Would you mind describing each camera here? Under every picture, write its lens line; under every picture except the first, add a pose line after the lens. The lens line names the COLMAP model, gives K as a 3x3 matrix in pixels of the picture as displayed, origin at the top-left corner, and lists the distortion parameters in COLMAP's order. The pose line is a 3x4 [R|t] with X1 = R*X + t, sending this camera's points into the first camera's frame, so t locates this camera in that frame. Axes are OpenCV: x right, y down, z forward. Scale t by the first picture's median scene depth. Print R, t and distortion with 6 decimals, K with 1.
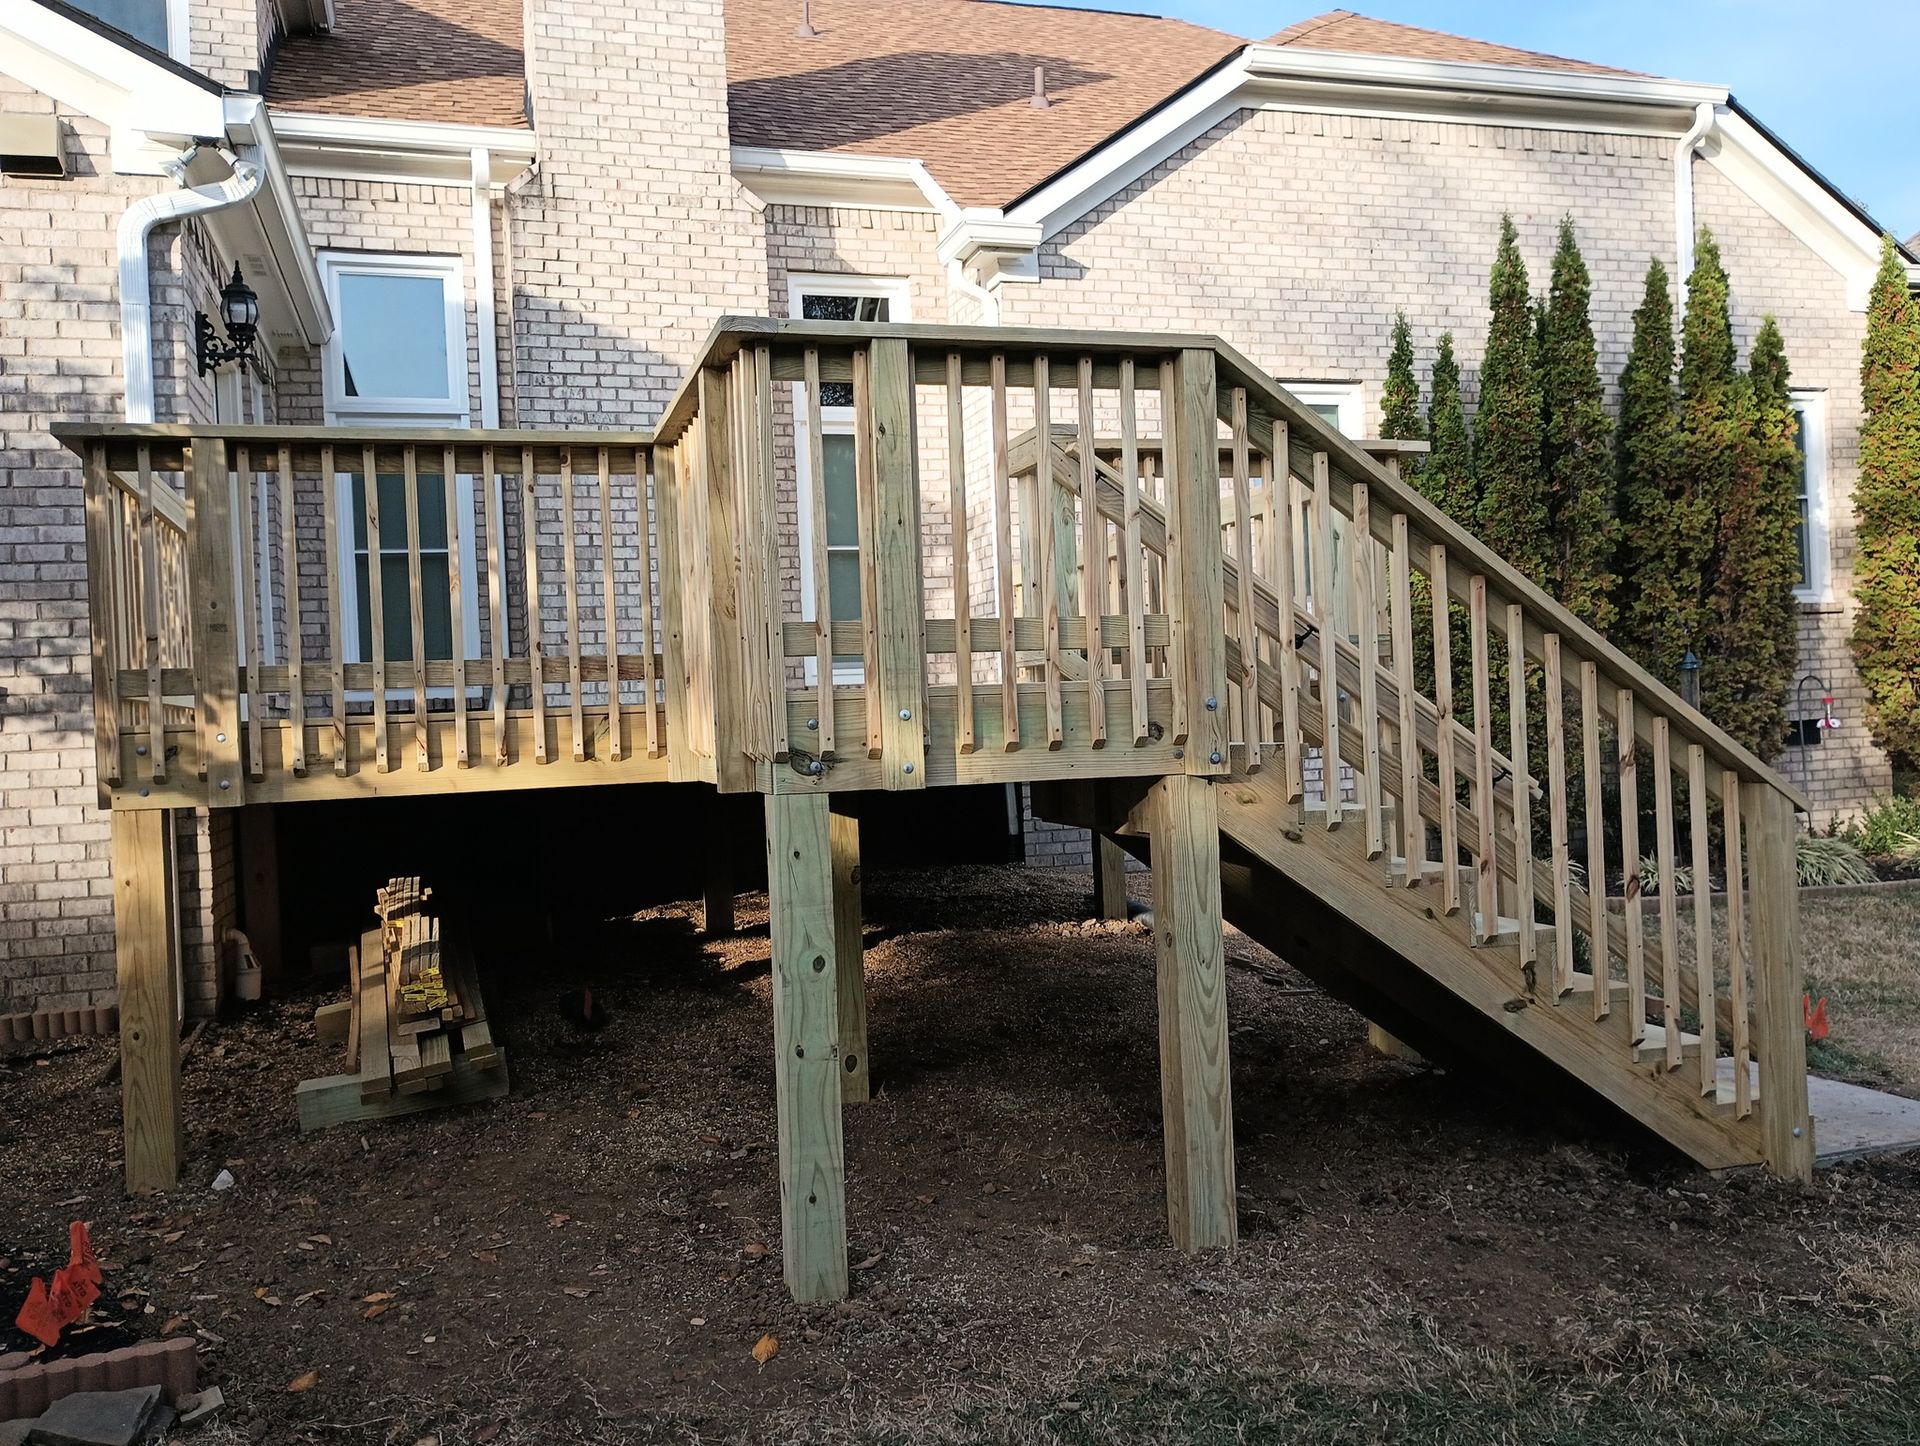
lens RADIAL K [[1650.8, 0, 960.0], [0, 1650.8, 723.0], [0, 0, 1]] dist [0.070493, -0.066935]
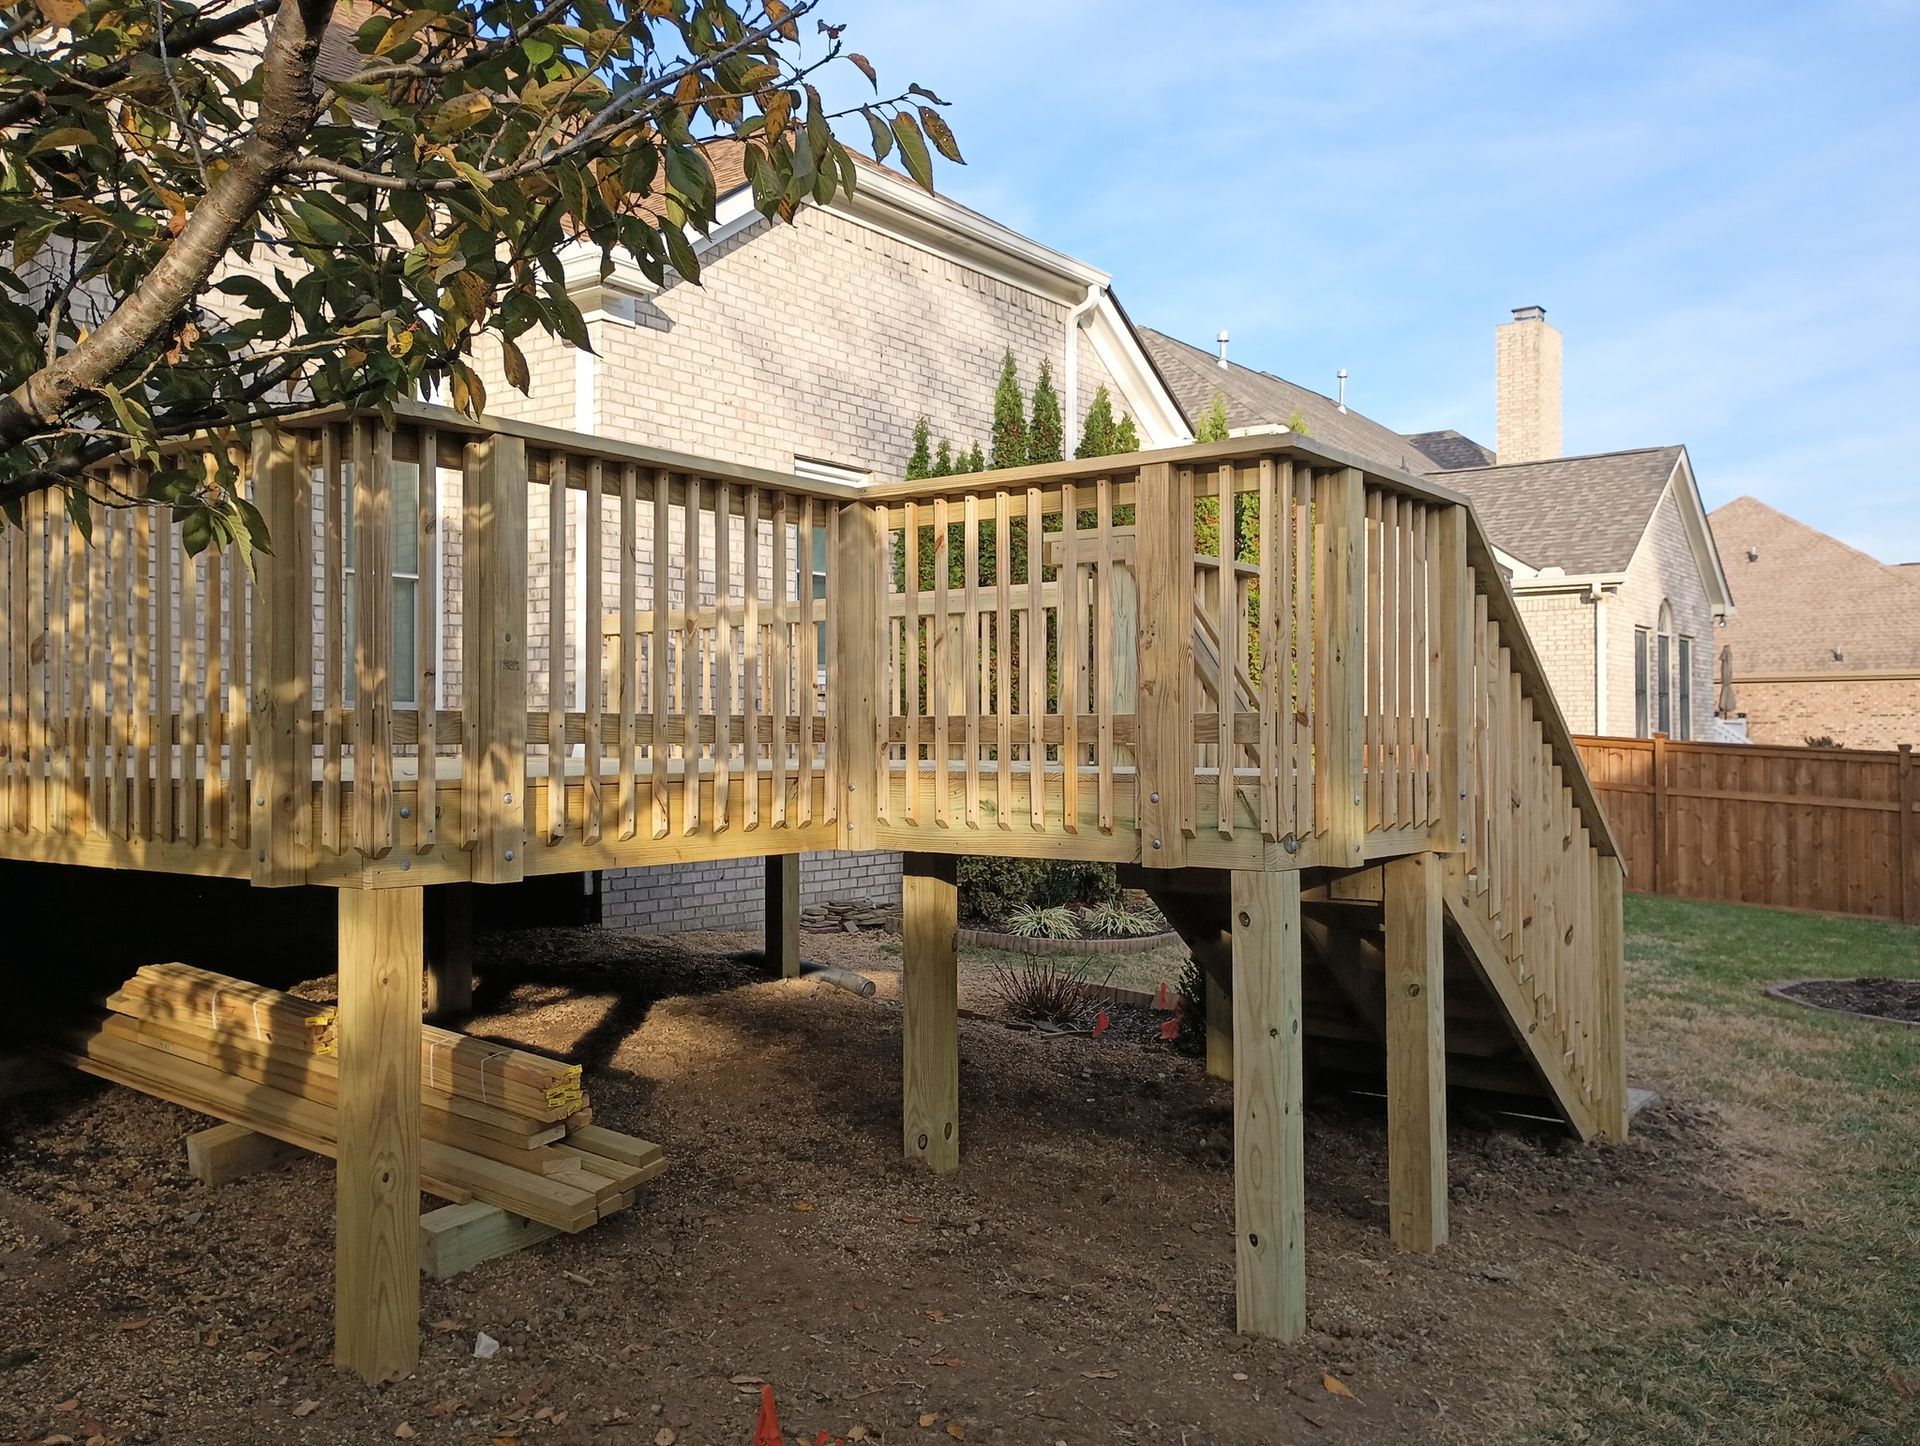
lens RADIAL K [[1650.8, 0, 960.0], [0, 1650.8, 723.0], [0, 0, 1]] dist [0.070493, -0.066935]
pose [[0.797997, 0.047692, 0.600772, -0.375563], [-0.031522, 0.998802, -0.037419, -0.002317], [-0.601837, 0.010922, 0.798544, 0.105299]]
